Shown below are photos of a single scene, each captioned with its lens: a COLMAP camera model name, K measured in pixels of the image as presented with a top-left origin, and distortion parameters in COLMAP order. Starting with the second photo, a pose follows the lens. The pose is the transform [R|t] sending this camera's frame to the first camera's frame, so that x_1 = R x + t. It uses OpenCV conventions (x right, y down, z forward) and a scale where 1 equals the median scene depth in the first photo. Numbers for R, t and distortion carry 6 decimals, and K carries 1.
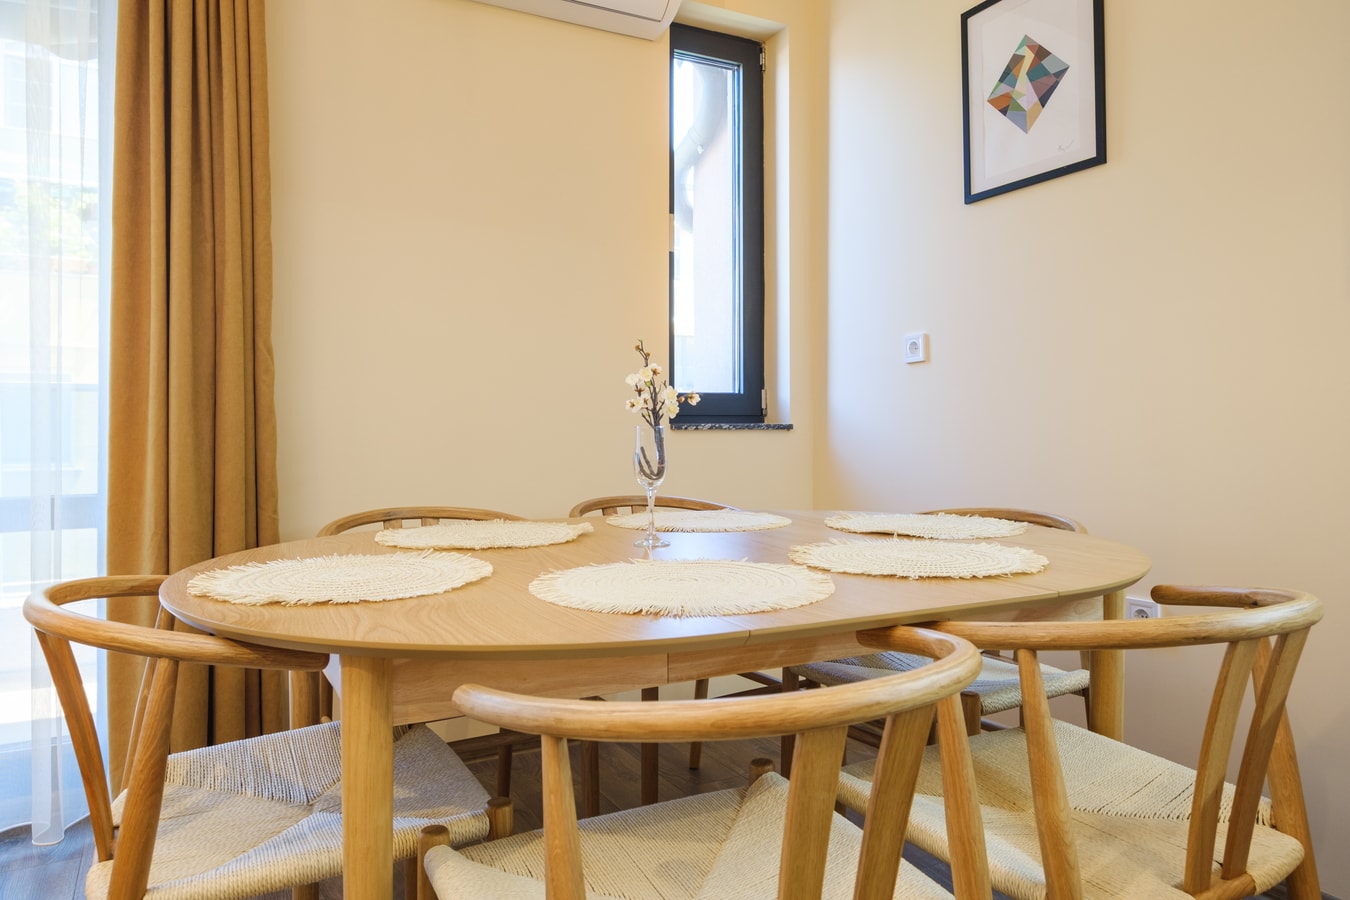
lens RADIAL K [[896.5, 0, 669.4], [0, 896.5, 437.0], [0, 0, 1]] dist [-0.008633, -0.000789]
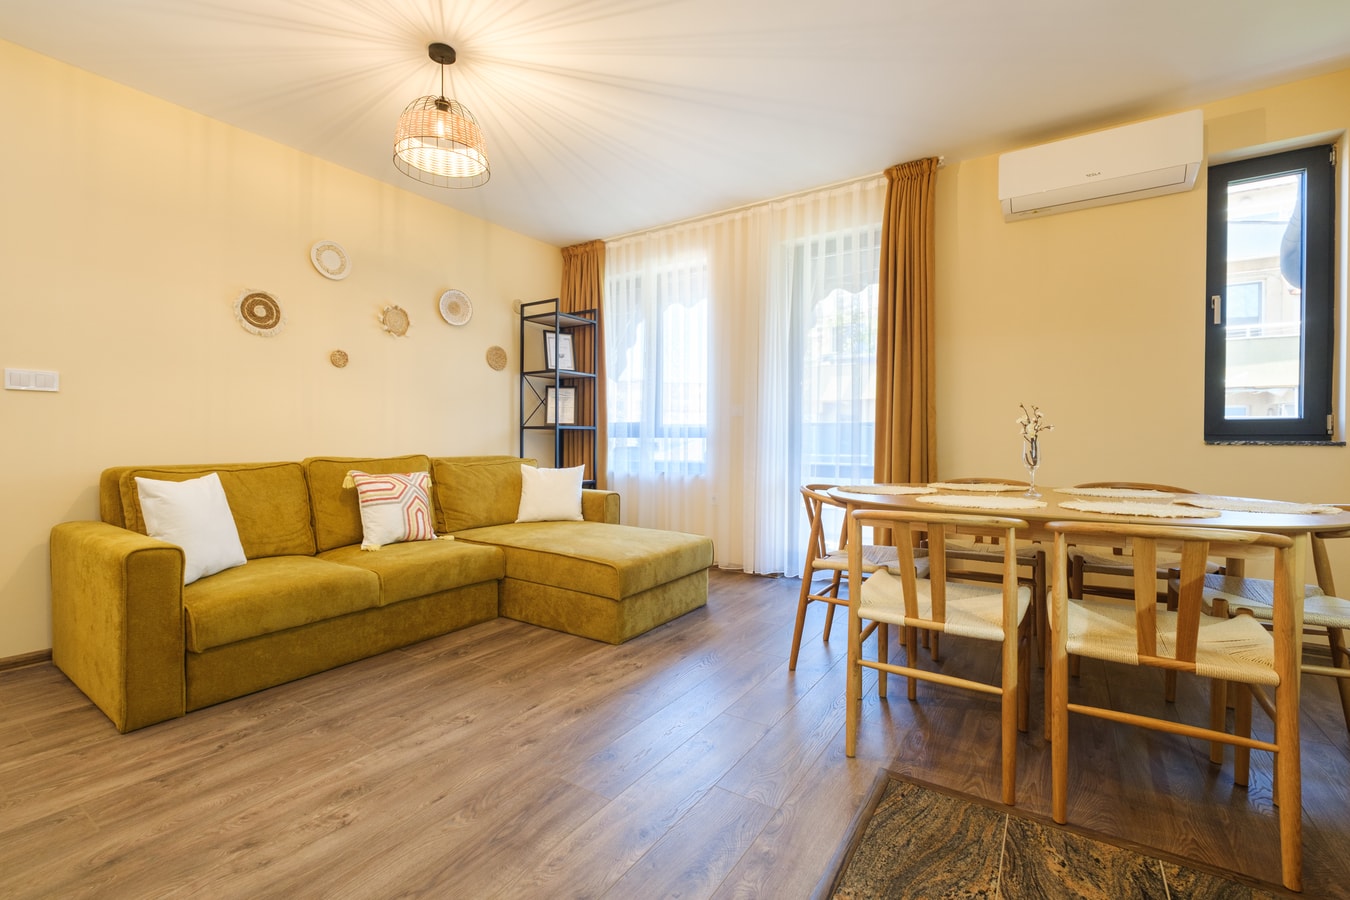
lens RADIAL K [[584.5, 0, 677.3], [0, 584.5, 446.1], [0, 0, 1]] dist [0.001264, -0.004007]
pose [[0.477022, 0.018297, -0.878701, 0.509628], [-0.018635, 0.999769, 0.010702, 0.000402], [0.878694, 0.011270, 0.477253, -0.278329]]
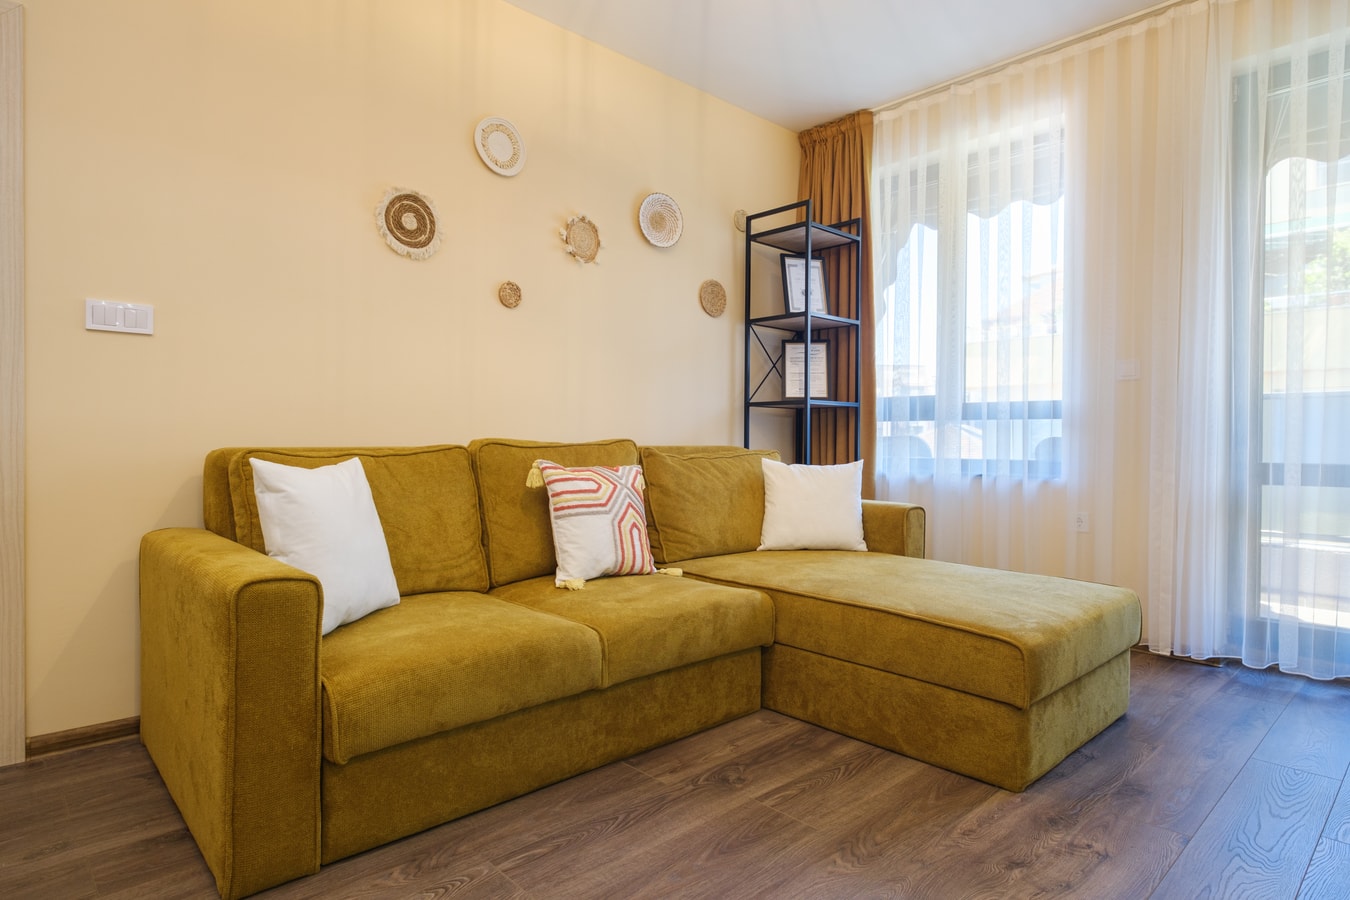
lens RADIAL K [[759.6, 0, 675.8], [0, 759.6, 443.1], [0, 0, 1]] dist [0.002079, 0.002637]
pose [[0.260536, 0.011385, -0.965397, 0.133303], [-0.021397, 0.999753, 0.006016, 0.044550], [0.965227, 0.019090, 0.260715, -0.379091]]
